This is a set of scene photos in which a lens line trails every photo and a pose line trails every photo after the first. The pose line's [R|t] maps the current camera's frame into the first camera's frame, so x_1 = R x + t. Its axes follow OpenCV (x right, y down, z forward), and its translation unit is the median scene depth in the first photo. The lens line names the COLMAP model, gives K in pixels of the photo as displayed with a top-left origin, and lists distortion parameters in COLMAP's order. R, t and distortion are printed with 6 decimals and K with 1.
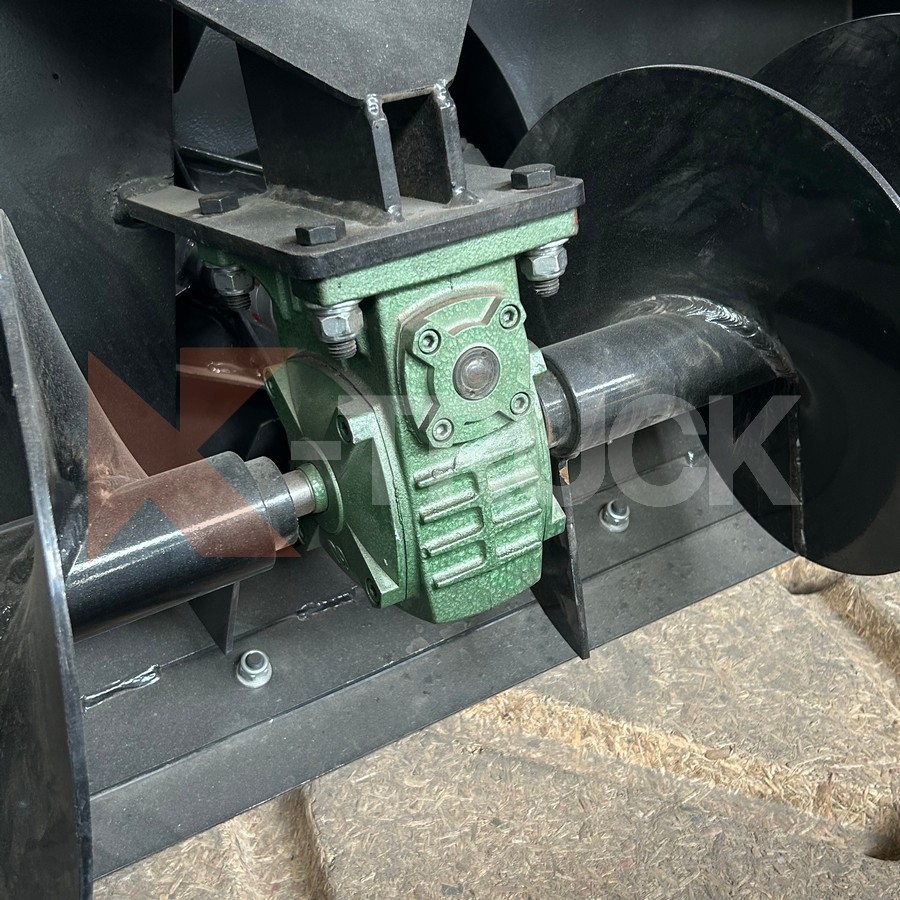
lens RADIAL K [[1282.4, 0, 450.1], [0, 1282.4, 422.6], [0, 0, 1]] dist [0.039202, -0.100512]
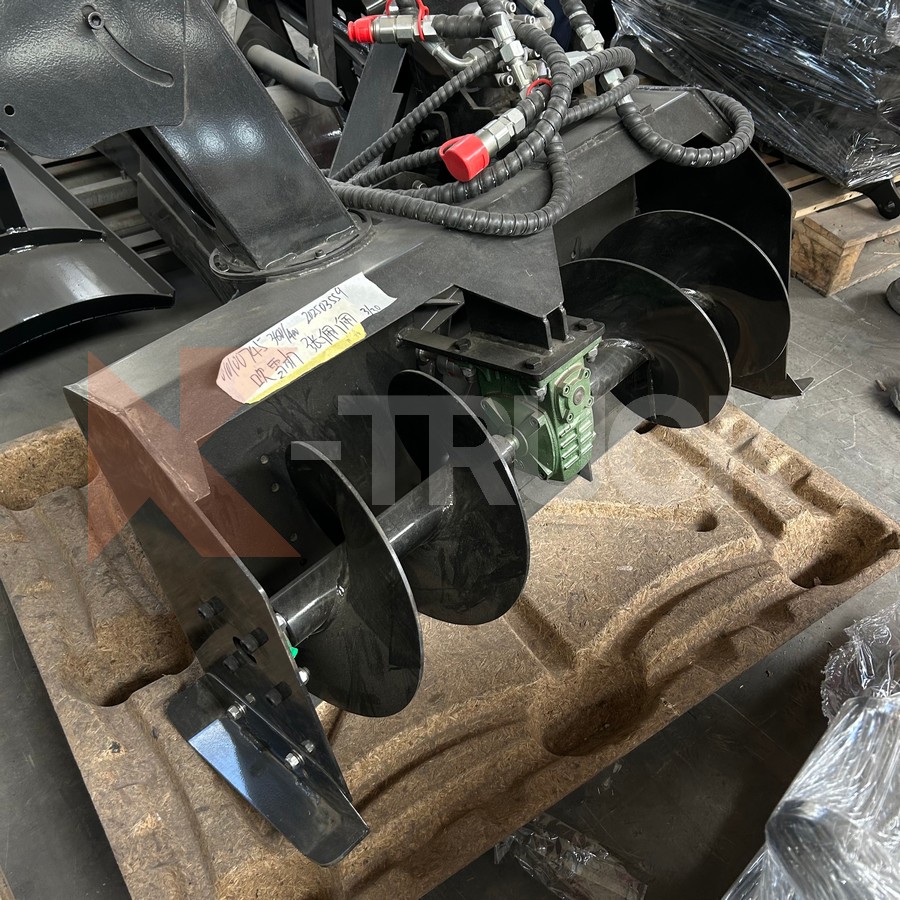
lens RADIAL K [[923.9, 0, 462.6], [0, 923.9, 448.3], [0, 0, 1]] dist [-0.009598, 0.027310]
pose [[0.963077, -0.188866, 0.191864, -0.597324], [0.155101, 0.971730, 0.178004, -0.307212], [-0.220059, -0.141674, 0.965144, -0.887677]]
